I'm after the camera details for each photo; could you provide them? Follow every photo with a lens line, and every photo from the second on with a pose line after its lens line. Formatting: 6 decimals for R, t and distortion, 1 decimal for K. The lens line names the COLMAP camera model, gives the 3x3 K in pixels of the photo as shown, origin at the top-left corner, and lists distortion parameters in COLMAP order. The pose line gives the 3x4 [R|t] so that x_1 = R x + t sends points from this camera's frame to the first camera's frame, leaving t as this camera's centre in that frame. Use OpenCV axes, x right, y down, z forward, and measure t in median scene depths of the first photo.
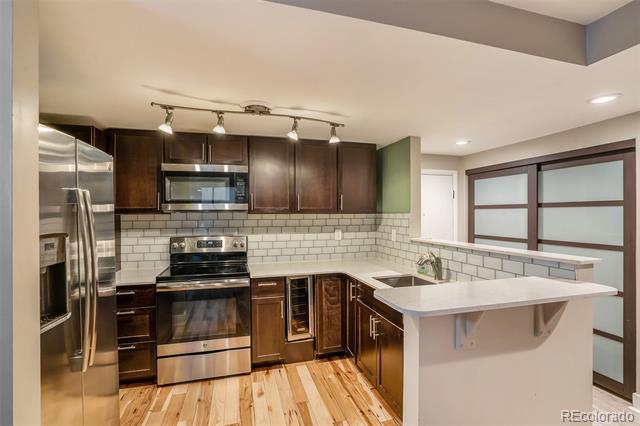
lens RADIAL K [[309.7, 0, 320.0], [0, 309.7, 213.0], [0, 0, 1]] dist [-0.058966, 0.000521]
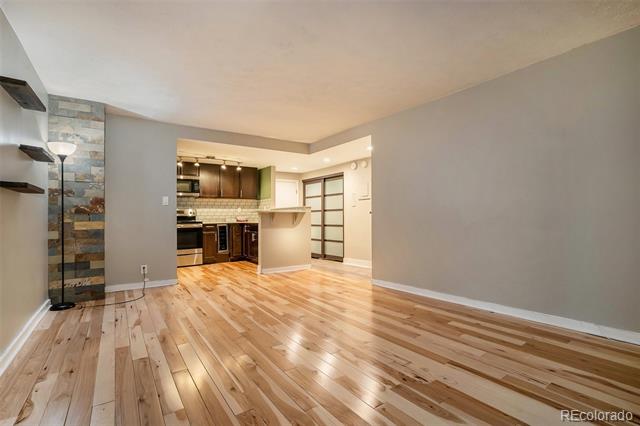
lens RADIAL K [[309.7, 0, 320.0], [0, 309.7, 213.0], [0, 0, 1]] dist [-0.058966, 0.000521]
pose [[0.946983, -0.003824, 0.321260, -0.111252], [0.006950, 0.999939, -0.008586, 0.133243], [-0.321207, 0.010363, 0.946952, -1.334656]]
